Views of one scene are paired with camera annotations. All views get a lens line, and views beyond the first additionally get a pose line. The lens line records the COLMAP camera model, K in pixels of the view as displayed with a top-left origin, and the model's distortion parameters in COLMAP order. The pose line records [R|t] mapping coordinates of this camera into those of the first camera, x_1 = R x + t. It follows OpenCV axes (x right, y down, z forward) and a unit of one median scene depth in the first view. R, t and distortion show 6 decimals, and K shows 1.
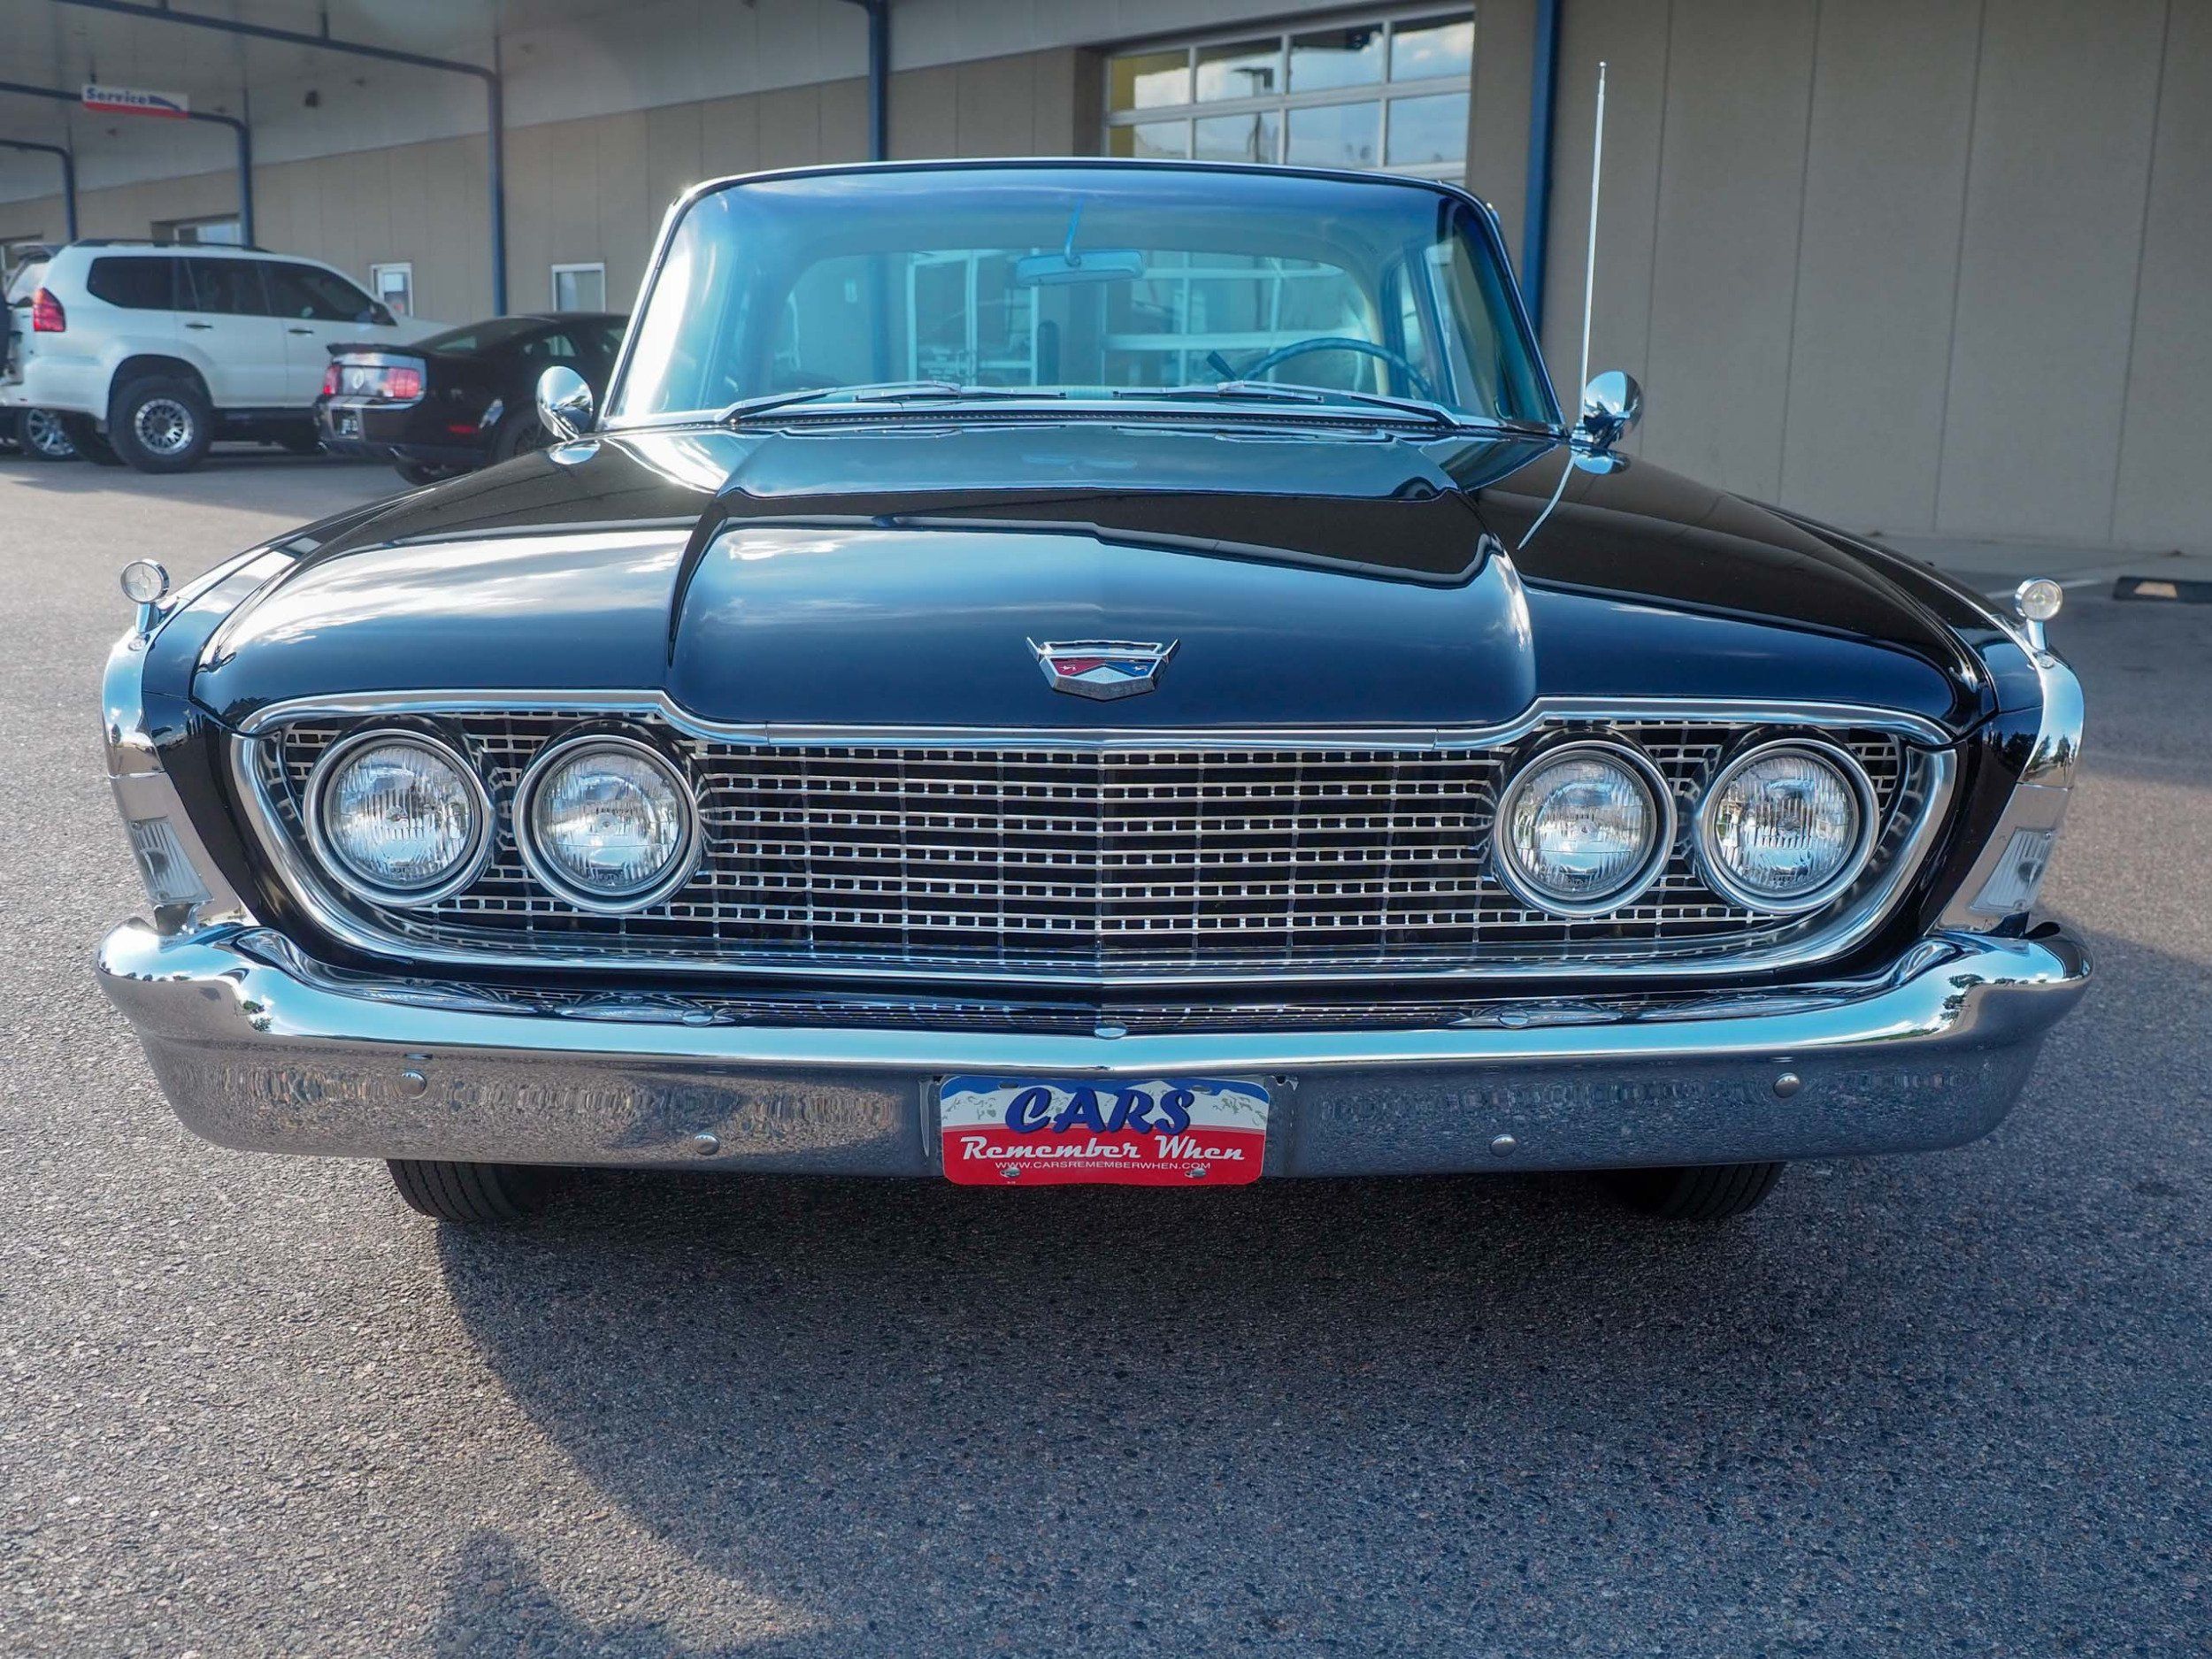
lens RADIAL K [[2146.9, 0, 1120.8], [0, 2146.9, 831.3], [0, 0, 1]] dist [0.005588, -0.010891]
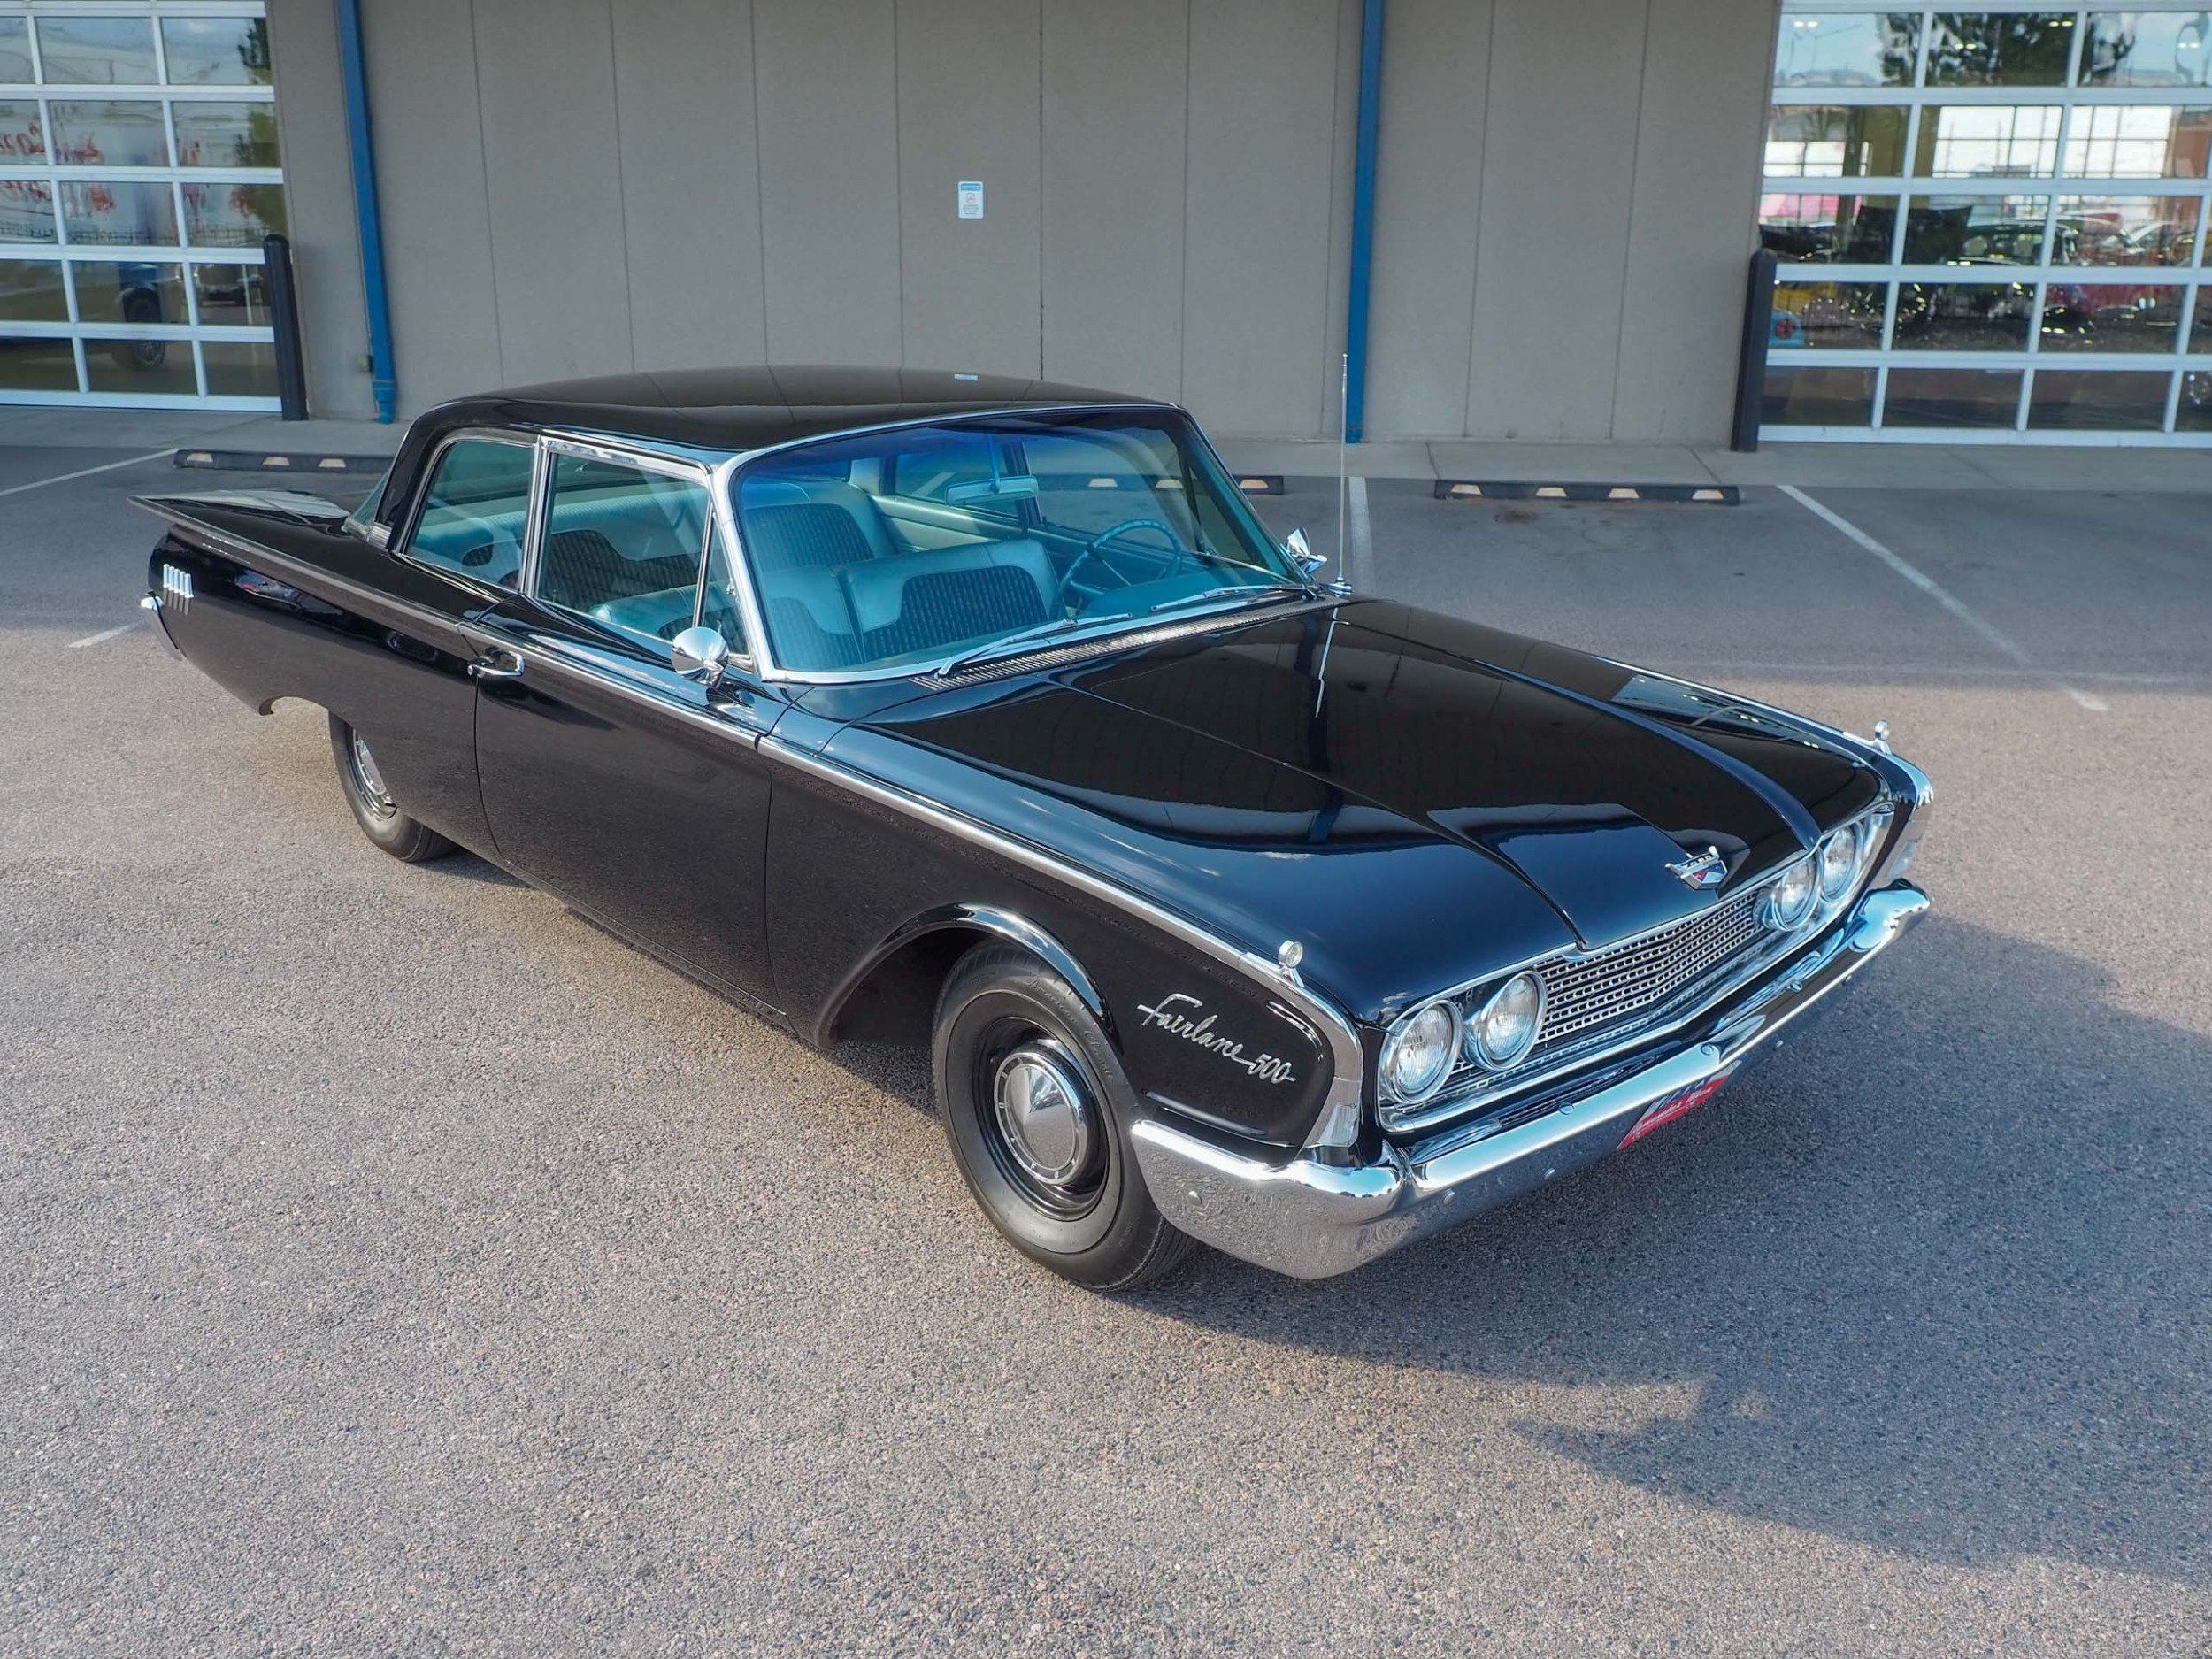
lens RADIAL K [[1877.1, 0, 1108.6], [0, 1877.1, 814.5], [0, 0, 1]] dist [0.009947, -0.014639]
pose [[0.758801, -0.211611, 0.615989, -1.304077], [0.138345, 0.976534, 0.165051, -0.434015], [-0.636460, -0.040022, 0.770270, 0.041050]]
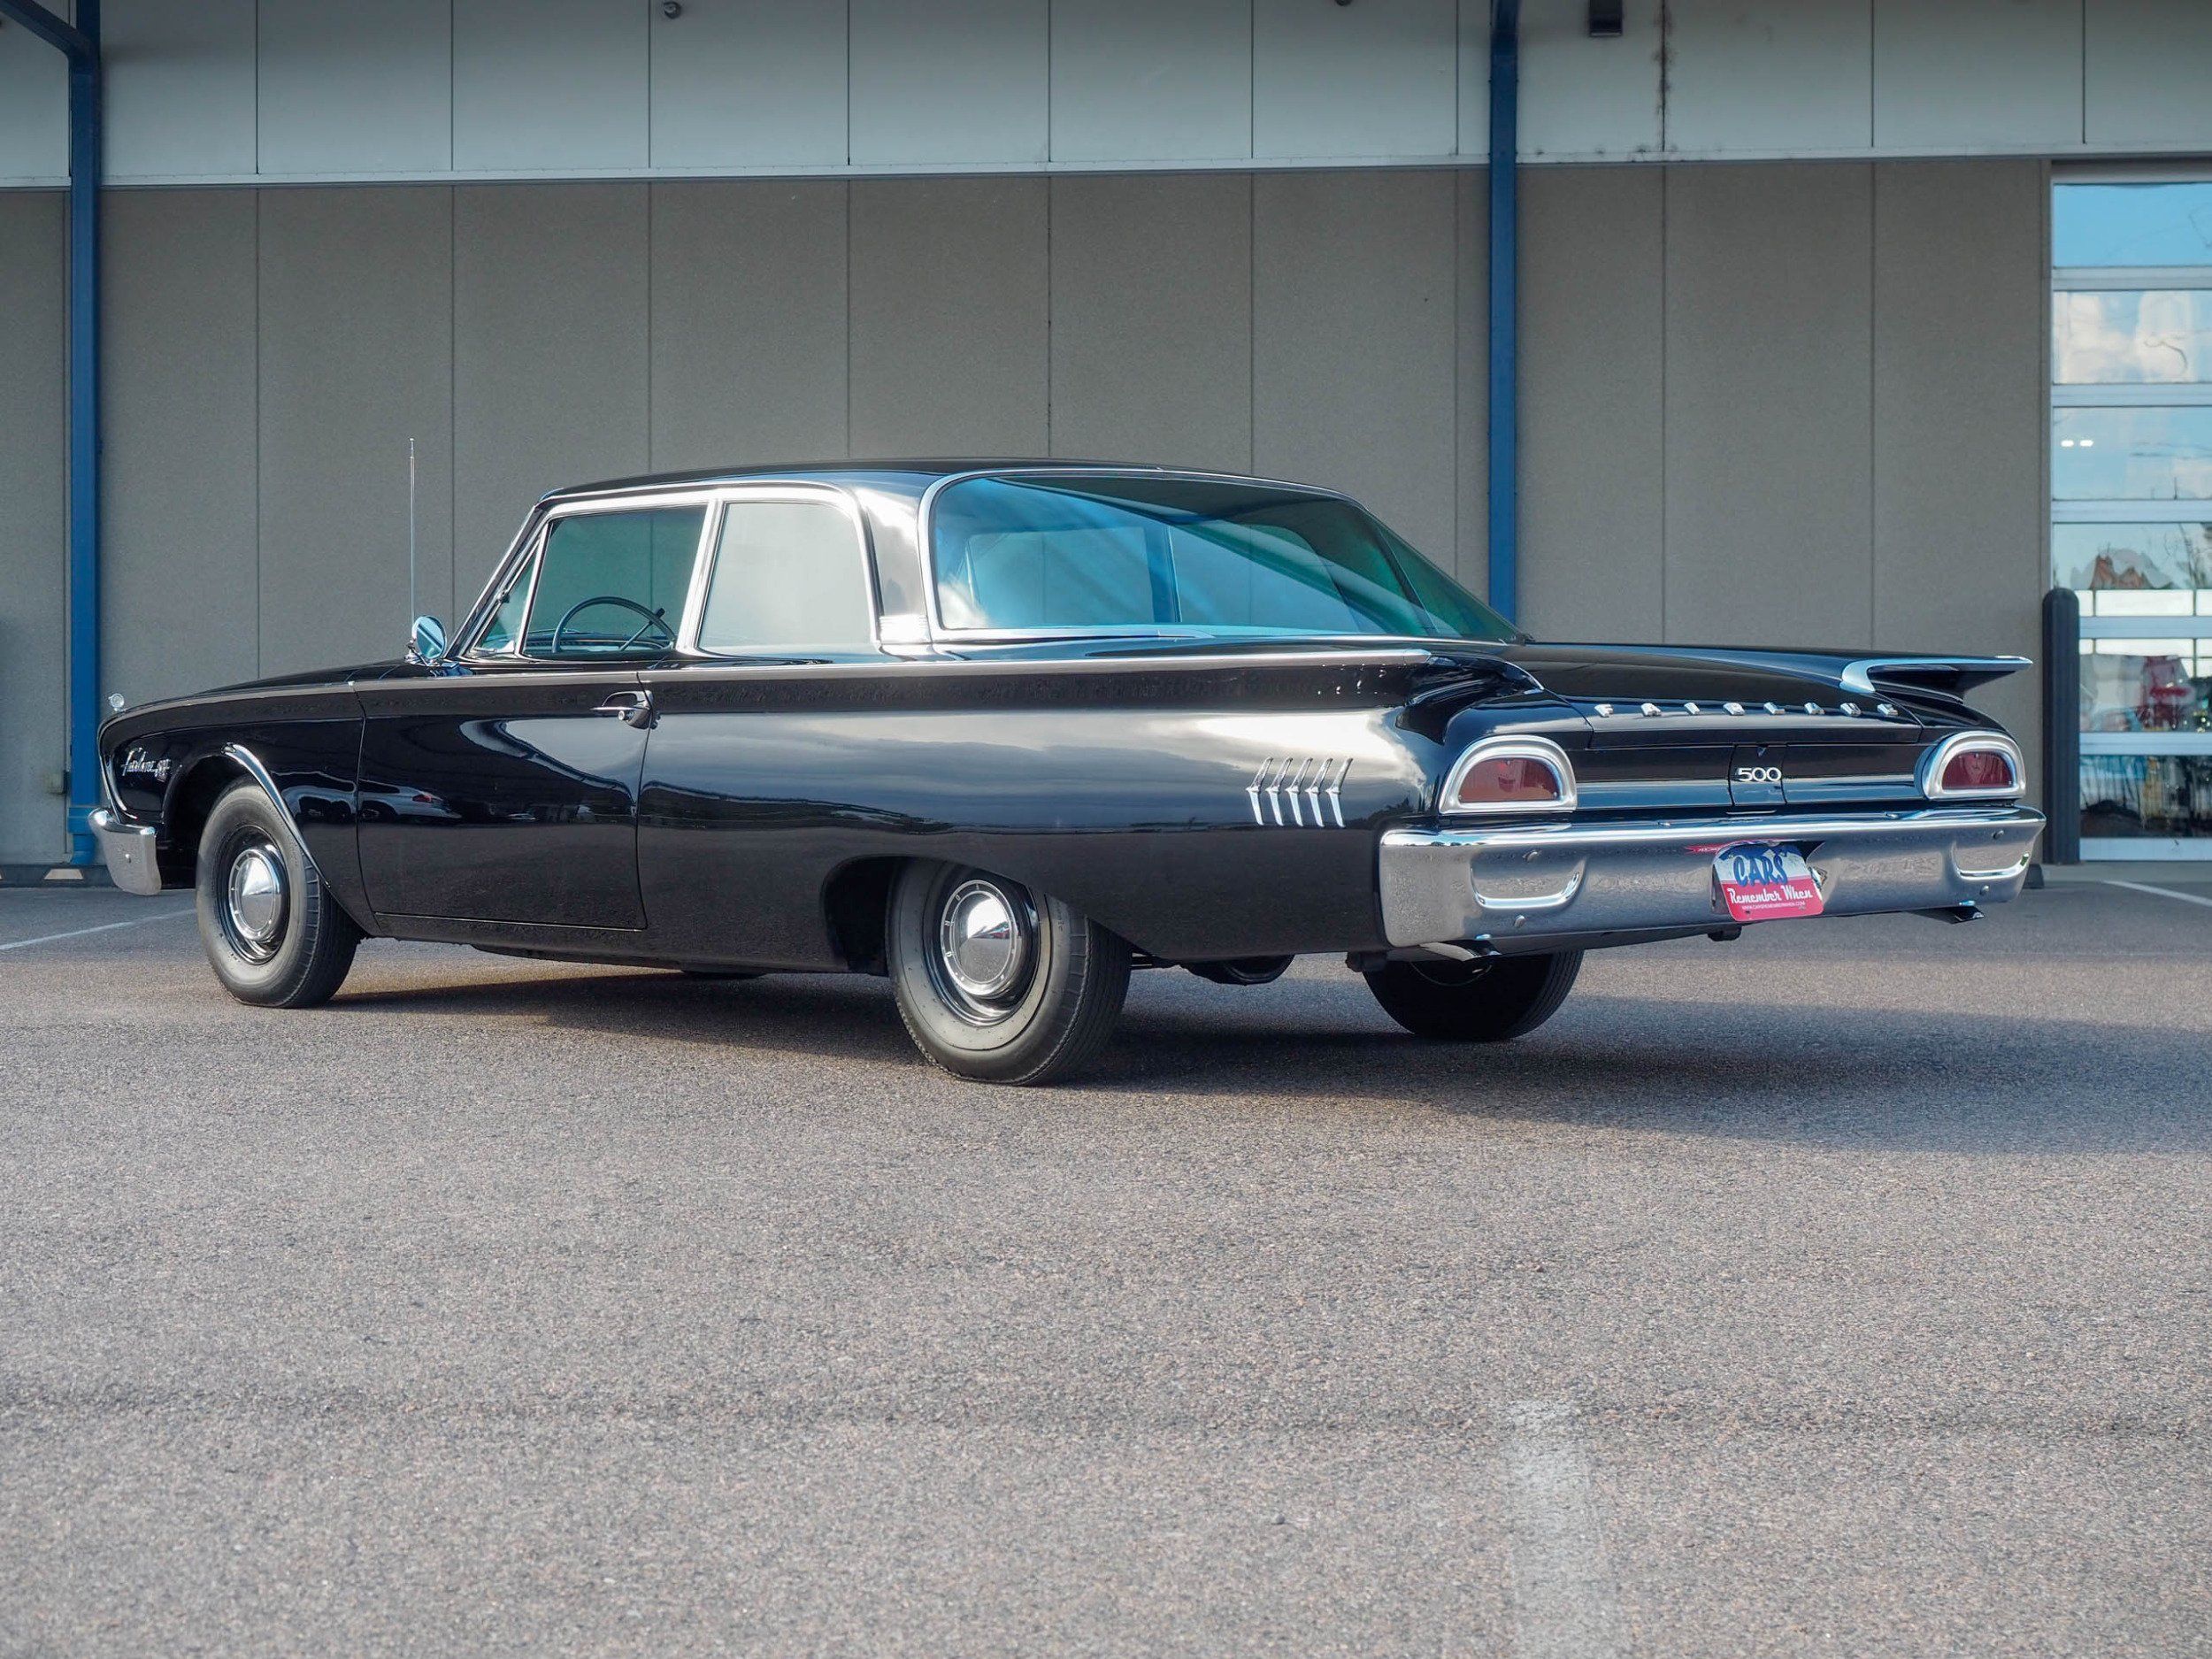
lens RADIAL K [[3509.9, 0, 1102.5], [0, 3509.9, 827.9], [0, 0, 1]] dist [-0.007118, -0.131729]
pose [[0.743372, -0.029624, 0.668222, -2.787472], [0.150574, 0.980788, -0.124026, 0.349781], [-0.651710, 0.192814, 0.733551, -1.050325]]
